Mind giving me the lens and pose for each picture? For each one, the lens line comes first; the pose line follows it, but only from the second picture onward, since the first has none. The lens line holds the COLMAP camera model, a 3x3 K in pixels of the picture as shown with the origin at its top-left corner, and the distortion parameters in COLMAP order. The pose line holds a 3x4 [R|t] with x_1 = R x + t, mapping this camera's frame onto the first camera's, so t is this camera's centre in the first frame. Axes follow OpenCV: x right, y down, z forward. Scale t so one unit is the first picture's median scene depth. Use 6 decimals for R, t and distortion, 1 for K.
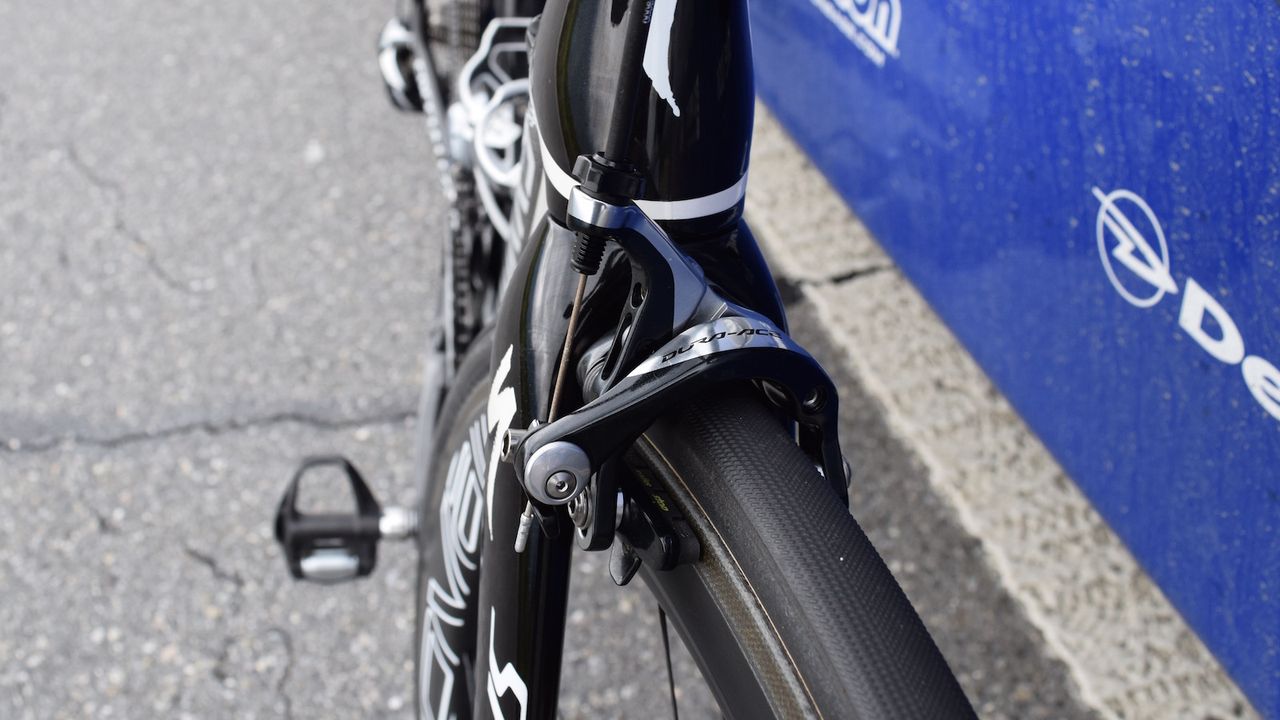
lens RADIAL K [[1533.8, 0, 640.0], [0, 1533.8, 360.0], [0, 0, 1]] dist [-0.006846, -0.013219]
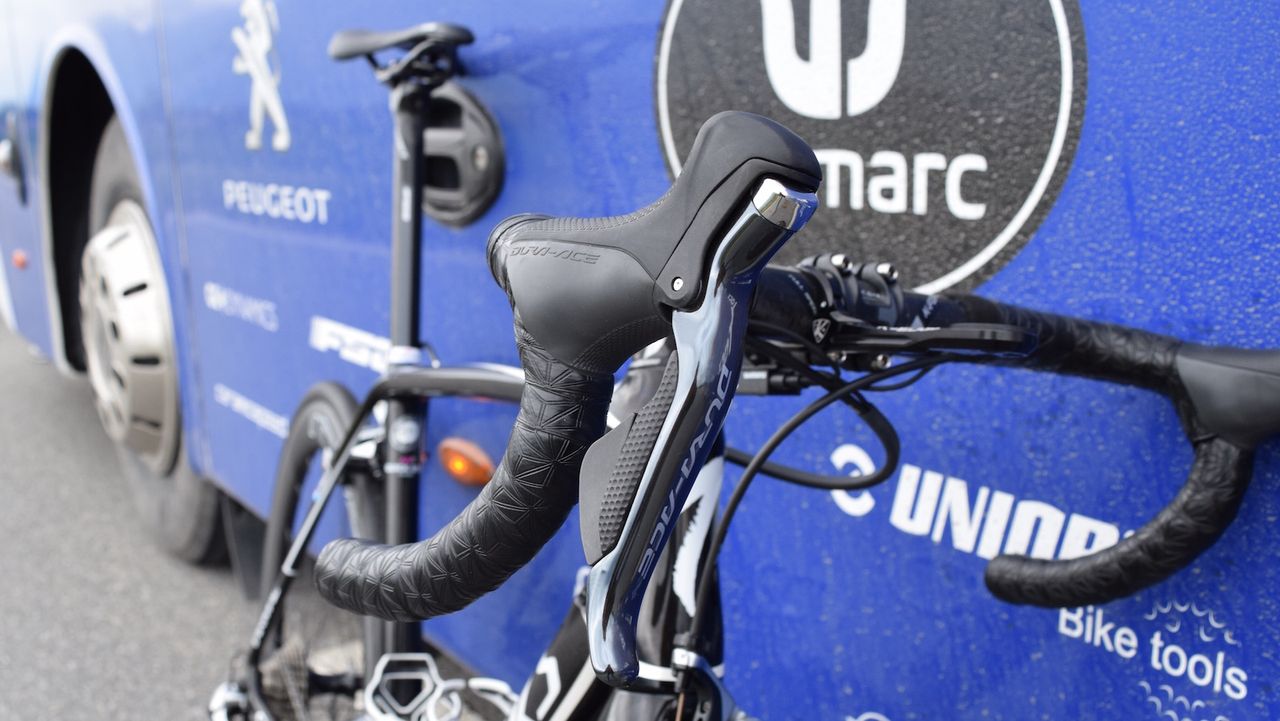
lens RADIAL K [[1533.8, 0, 640.0], [0, 1533.8, 360.5], [0, 0, 1]] dist [-0.006846, -0.013219]
pose [[0.964650, 0.003091, 0.263515, -0.279962], [0.115486, 0.893847, -0.433245, 0.187898], [-0.236882, 0.448362, 0.861892, -0.402685]]
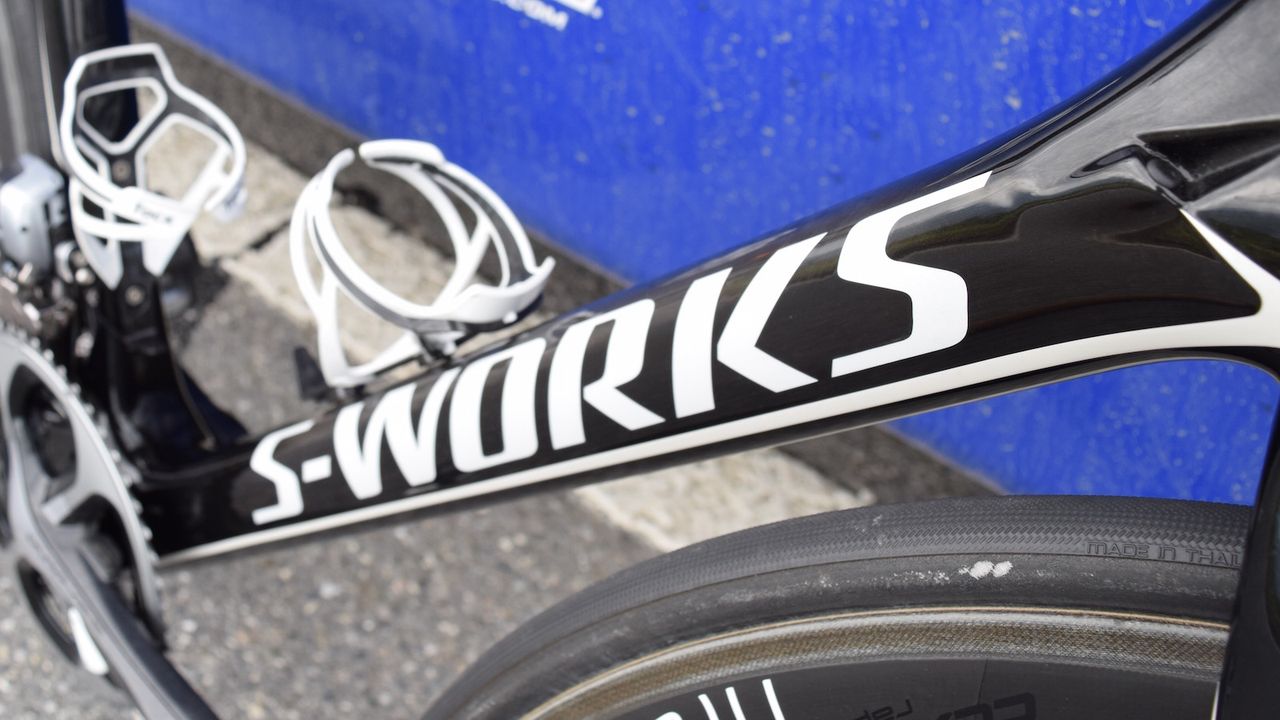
lens RADIAL K [[1533.8, 0, 640.0], [0, 1533.8, 360.0], [0, 0, 1]] dist [-0.006846, -0.013219]
pose [[0.769914, -0.304346, 0.560897, -0.379733], [0.238766, 0.952490, 0.189086, -0.187219], [-0.591797, -0.011657, 0.806003, 0.327428]]
